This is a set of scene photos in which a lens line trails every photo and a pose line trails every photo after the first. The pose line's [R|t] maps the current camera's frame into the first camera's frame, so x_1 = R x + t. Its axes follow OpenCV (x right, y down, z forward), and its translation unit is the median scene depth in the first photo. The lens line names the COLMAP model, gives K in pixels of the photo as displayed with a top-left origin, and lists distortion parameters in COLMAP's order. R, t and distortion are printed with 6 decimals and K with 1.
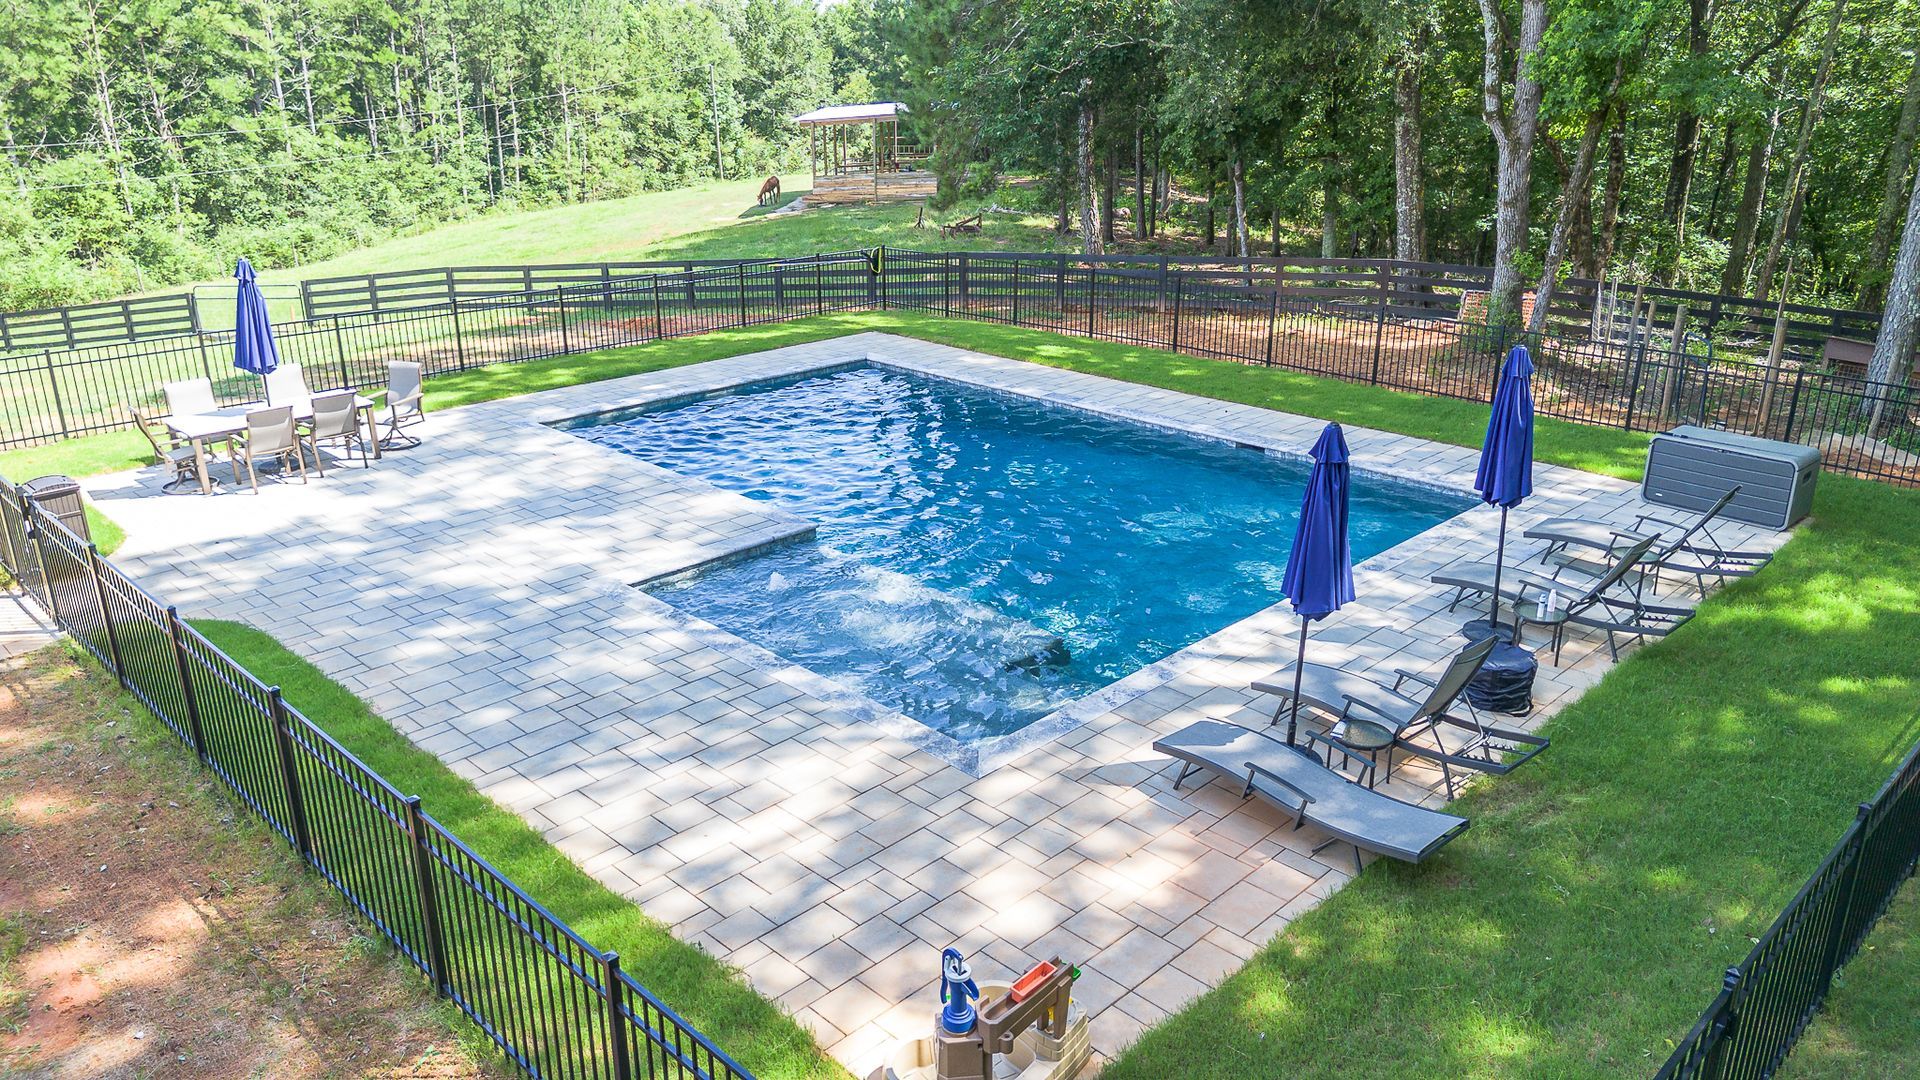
lens RADIAL K [[1364.1, 0, 950.1], [0, 1364.1, 547.5], [0, 0, 1]] dist [0.051980, -0.049426]
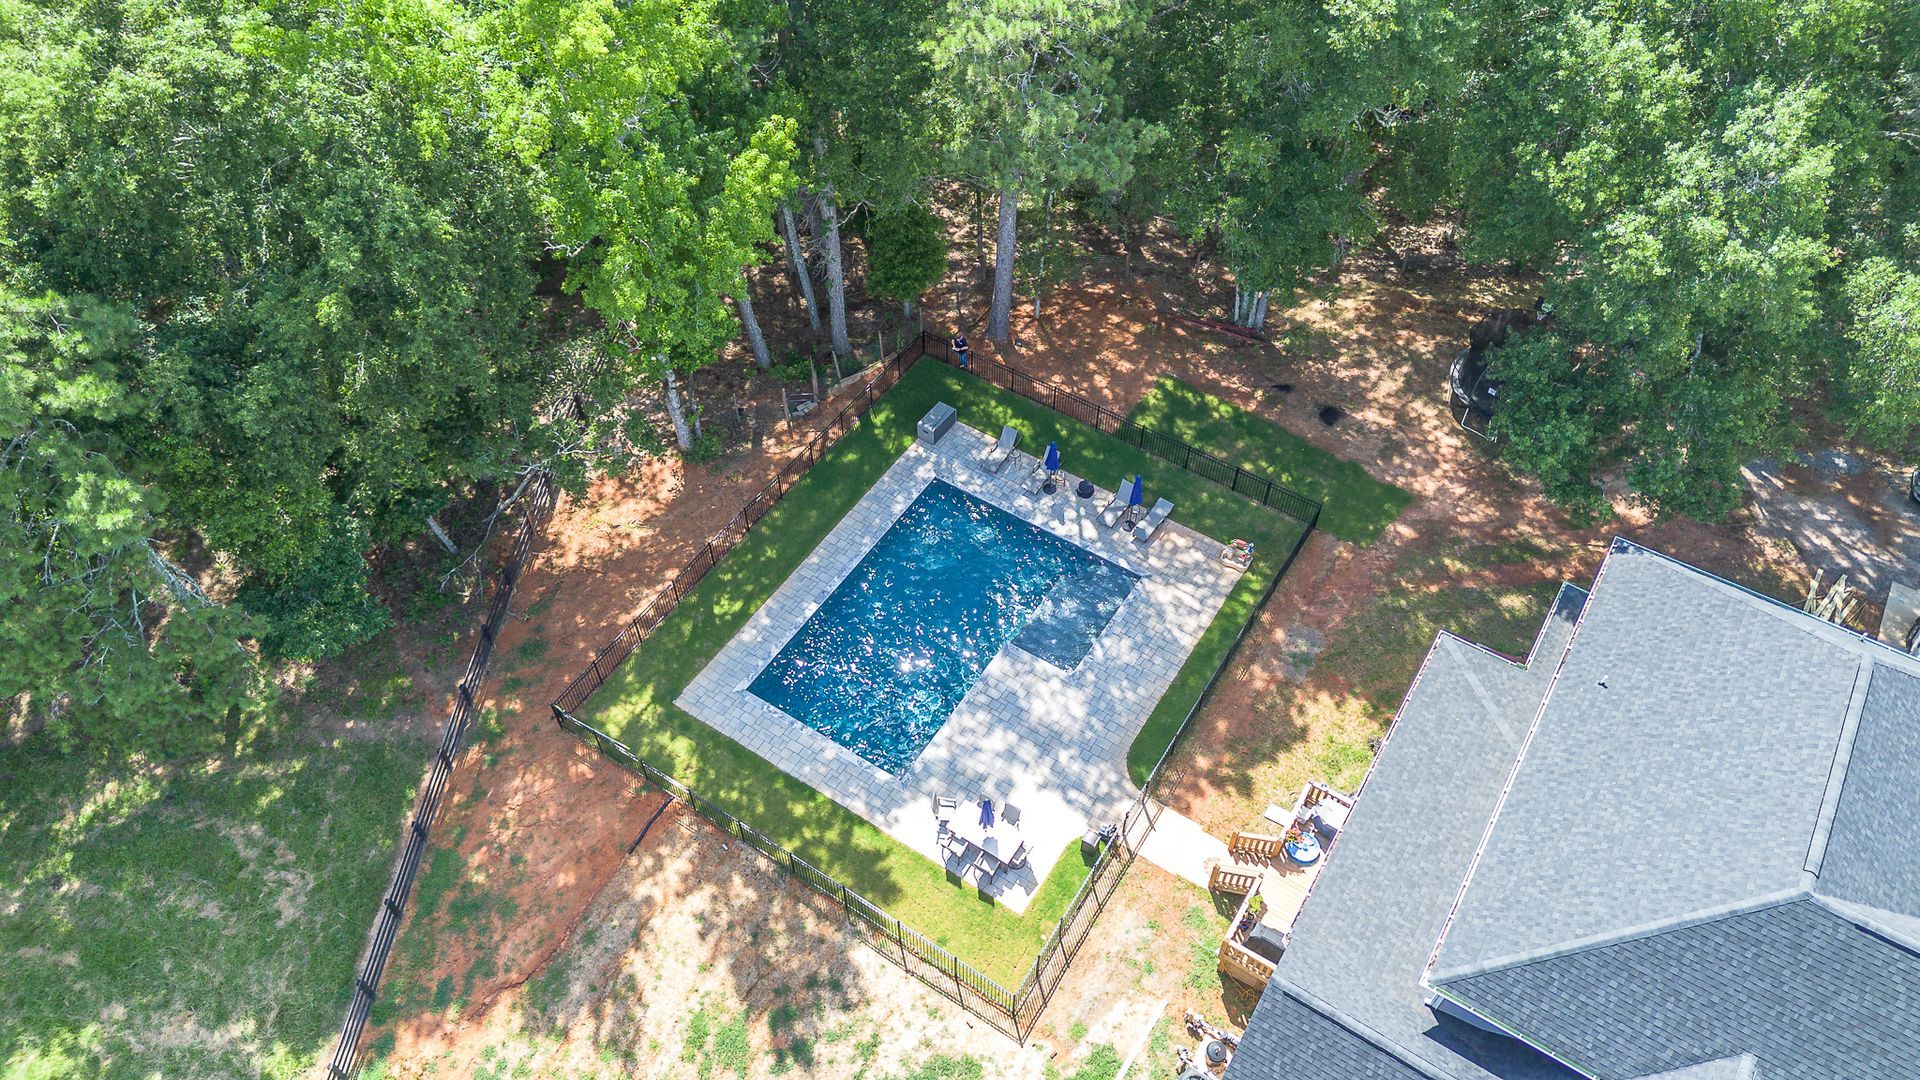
lens RADIAL K [[1364.1, 0, 957.2], [0, 1364.1, 535.5], [0, 0, 1]] dist [0.051980, -0.049426]
pose [[-0.217232, -0.742572, 0.633560, -2.377781], [0.344481, 0.548977, 0.761549, -3.235568], [-0.913314, 0.383682, 0.136547, 0.779706]]
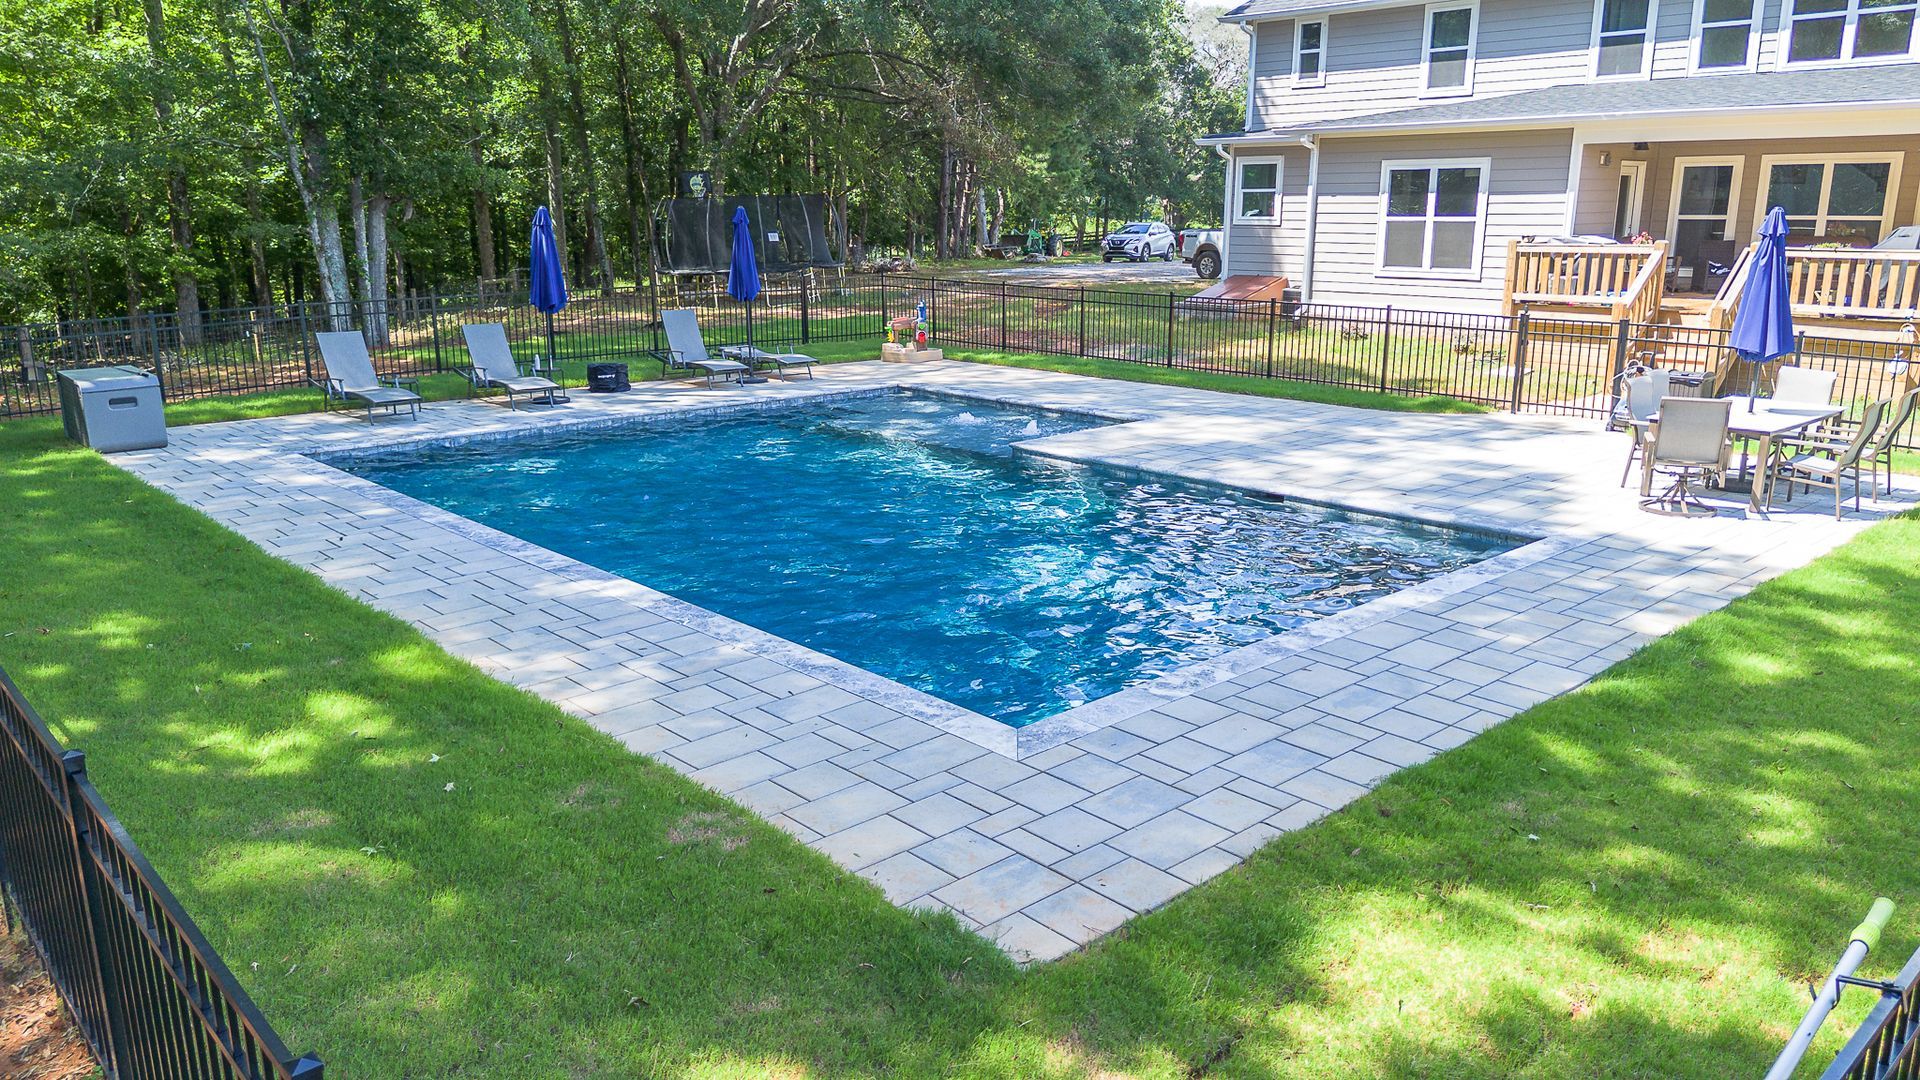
lens RADIAL K [[1364.1, 0, 966.3], [0, 1364.1, 540.3], [0, 0, 1]] dist [0.051980, -0.049426]
pose [[-0.999576, 0.017772, 0.023047, -0.159749], [0.027679, 0.825190, 0.564176, -0.720214], [-0.008991, 0.564575, -0.825333, 2.486741]]
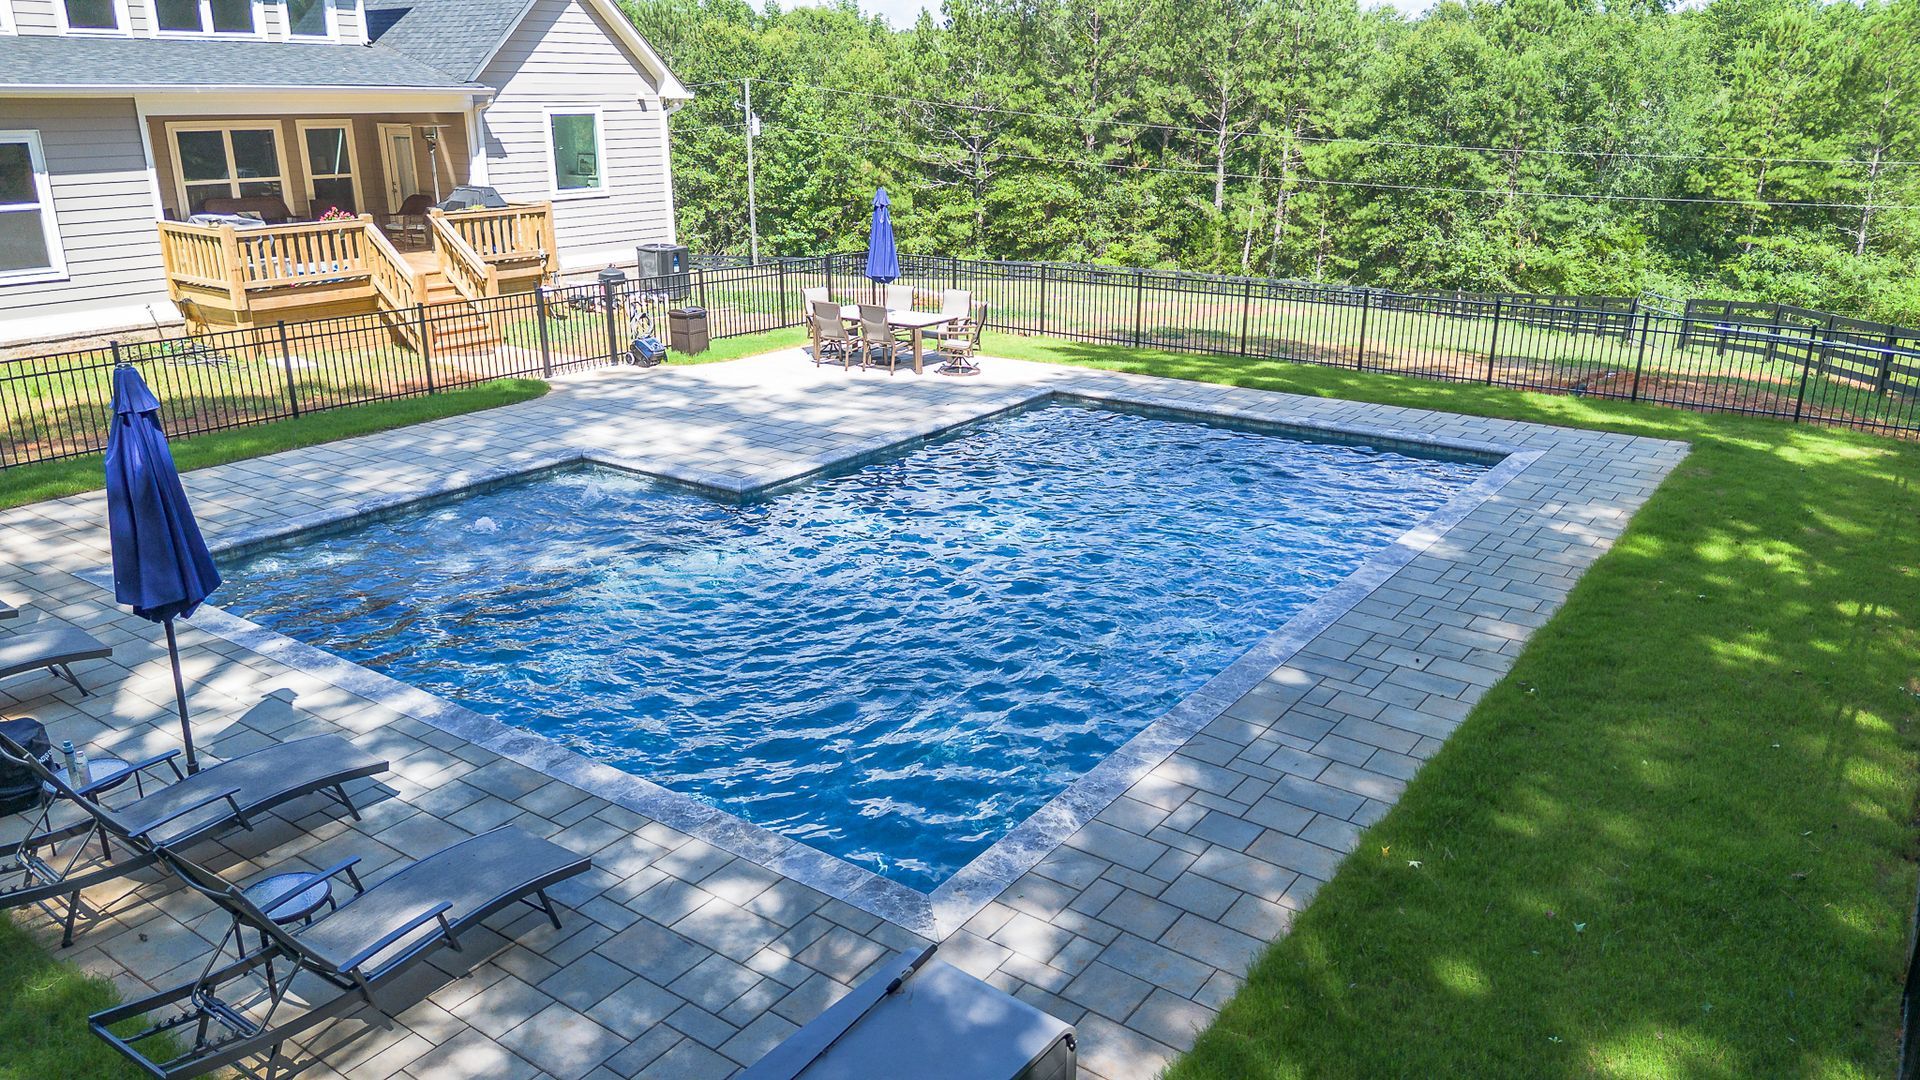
lens RADIAL K [[1364.1, 0, 966.5], [0, 1364.1, 527.7], [0, 0, 1]] dist [0.051980, -0.049426]
pose [[0.175855, 0.319466, -0.931137, 1.038788], [-0.347431, 0.905151, 0.244934, -0.374490], [0.921068, 0.280433, 0.270168, 1.167921]]
